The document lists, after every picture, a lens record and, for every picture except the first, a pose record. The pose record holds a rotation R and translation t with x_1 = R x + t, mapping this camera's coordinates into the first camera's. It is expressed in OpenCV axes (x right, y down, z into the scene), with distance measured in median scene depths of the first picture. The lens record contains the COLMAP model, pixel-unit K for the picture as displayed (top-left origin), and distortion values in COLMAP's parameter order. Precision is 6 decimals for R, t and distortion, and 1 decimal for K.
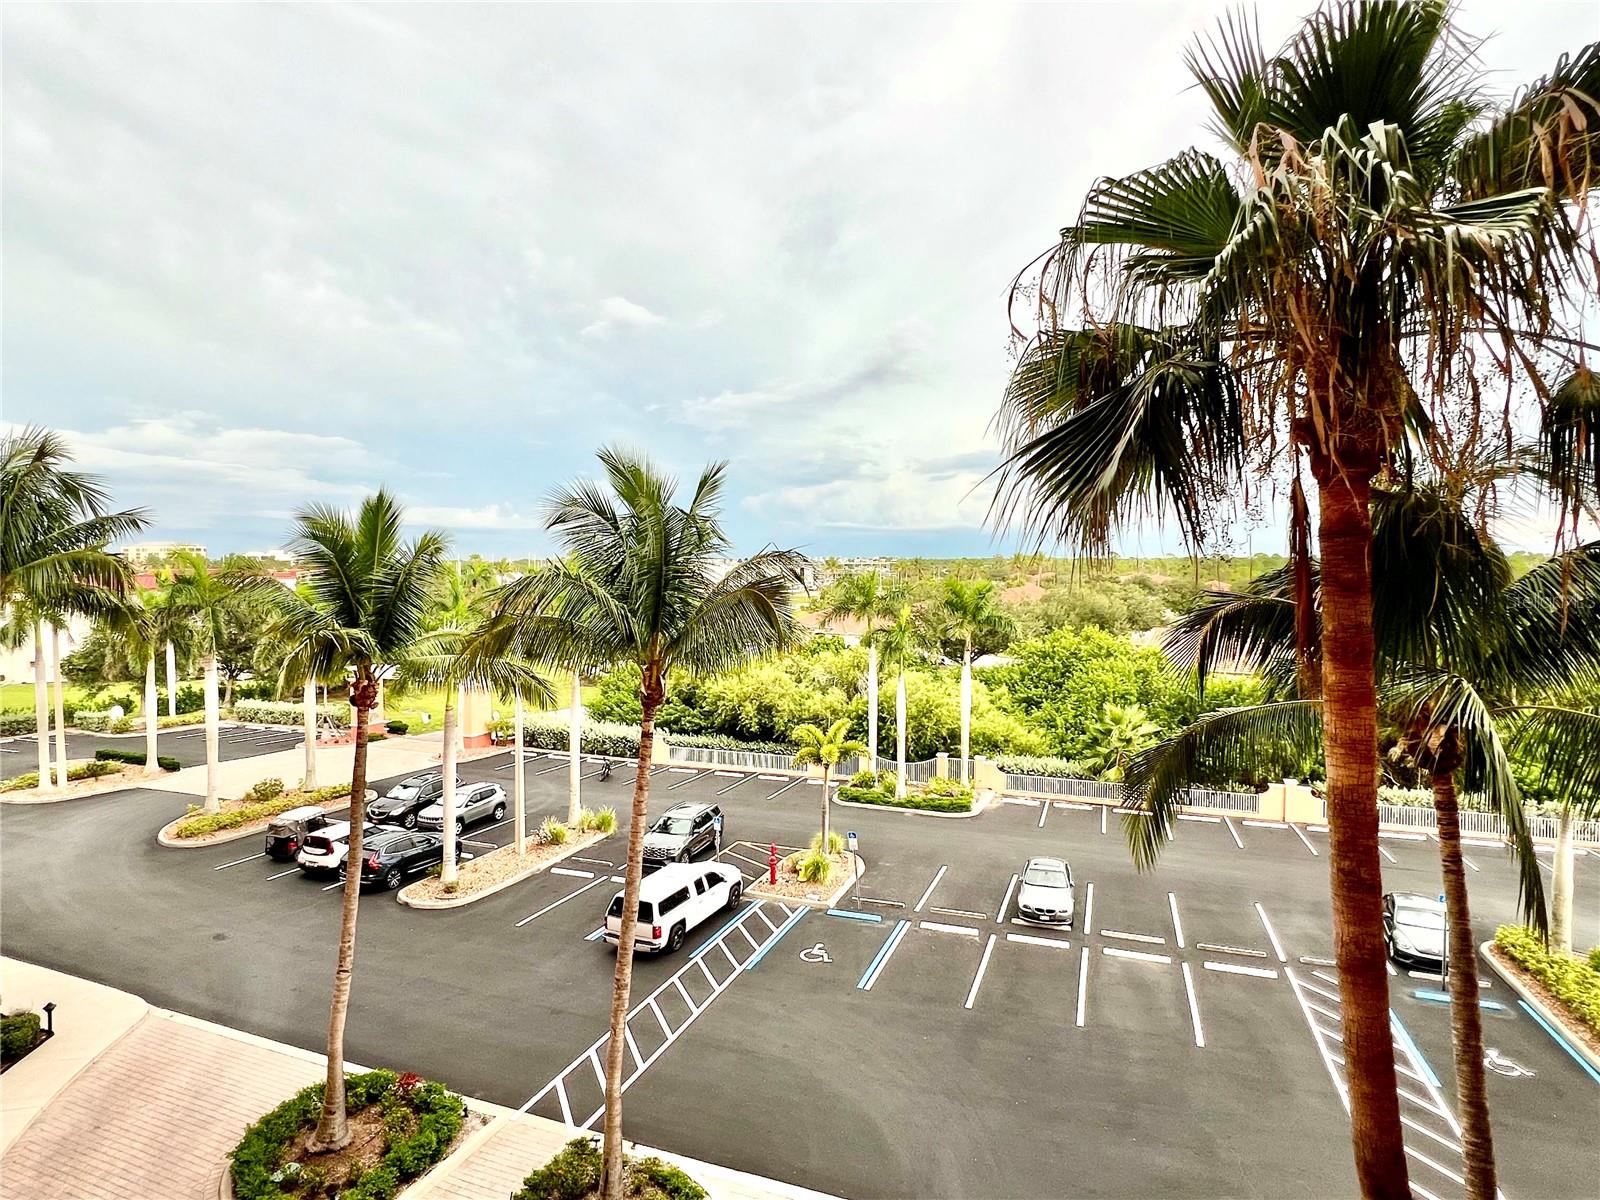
lens RADIAL K [[844.7, 0, 795.4], [0, 844.7, 598.6], [0, 0, 1]] dist [-0.002277, 0.002589]
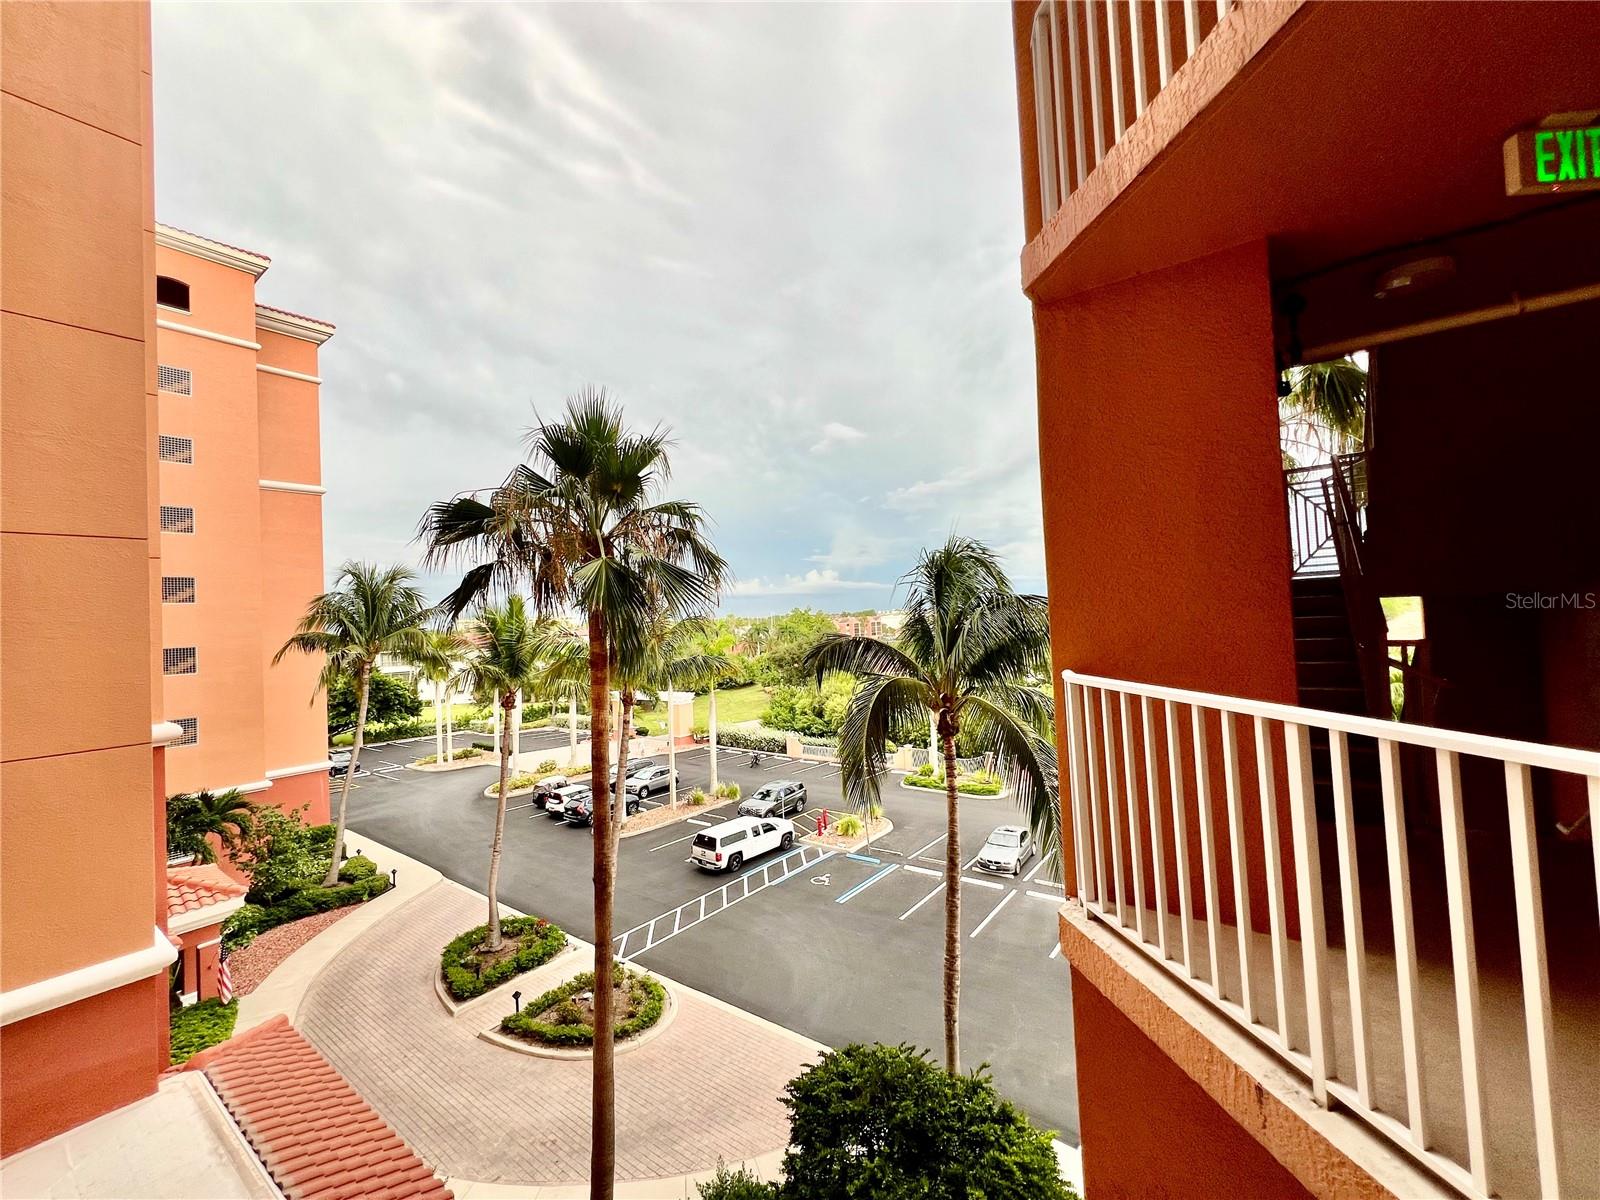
lens RADIAL K [[643.0, 0, 804.6], [0, 643.0, 600.9], [0, 0, 1]] dist [-0.000724, 0.000482]
pose [[0.961326, -0.047550, -0.271279, 0.261877], [0.030943, 0.997394, -0.065172, 0.002829], [0.273671, 0.054258, 0.960292, -0.098730]]
